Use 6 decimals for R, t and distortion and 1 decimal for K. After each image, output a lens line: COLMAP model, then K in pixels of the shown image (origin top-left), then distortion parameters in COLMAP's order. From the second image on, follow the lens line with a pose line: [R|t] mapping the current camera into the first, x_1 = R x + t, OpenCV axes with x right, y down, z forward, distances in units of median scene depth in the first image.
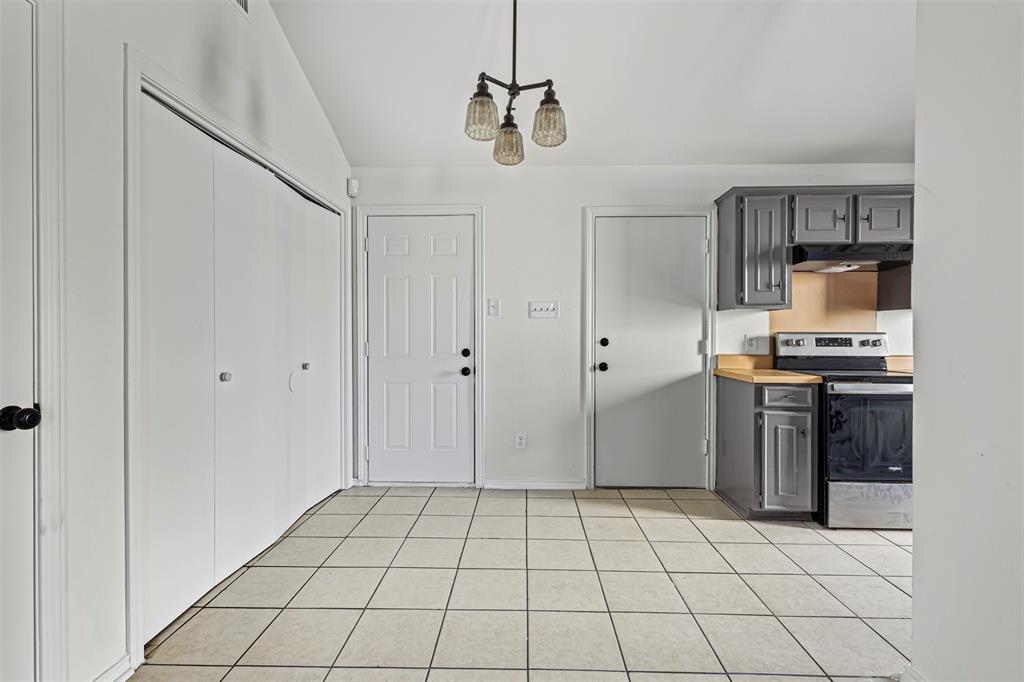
lens RADIAL K [[478.9, 0, 511.8], [0, 478.9, 339.8], [0, 0, 1]] dist [0.003148, 0.000325]
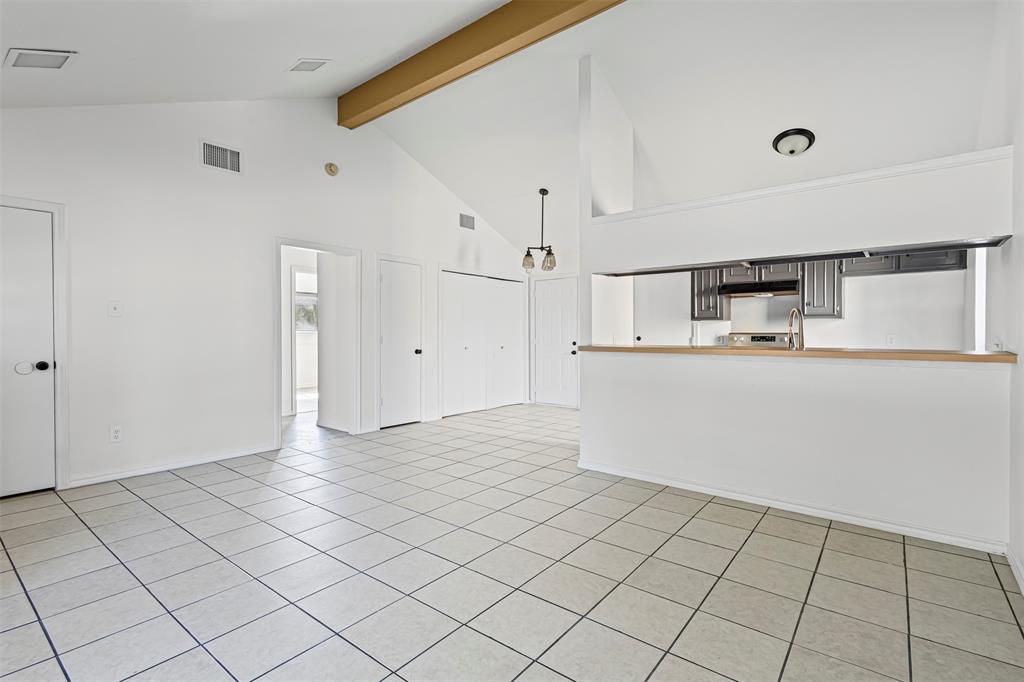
lens RADIAL K [[478.9, 0, 512.0], [0, 478.9, 338.5], [0, 0, 1]] dist [0.003148, 0.000325]
pose [[0.801992, 0.002740, -0.597328, 0.967146], [-0.004800, 0.999987, -0.001857, 0.011014], [0.597315, 0.004357, 0.801995, -0.857445]]
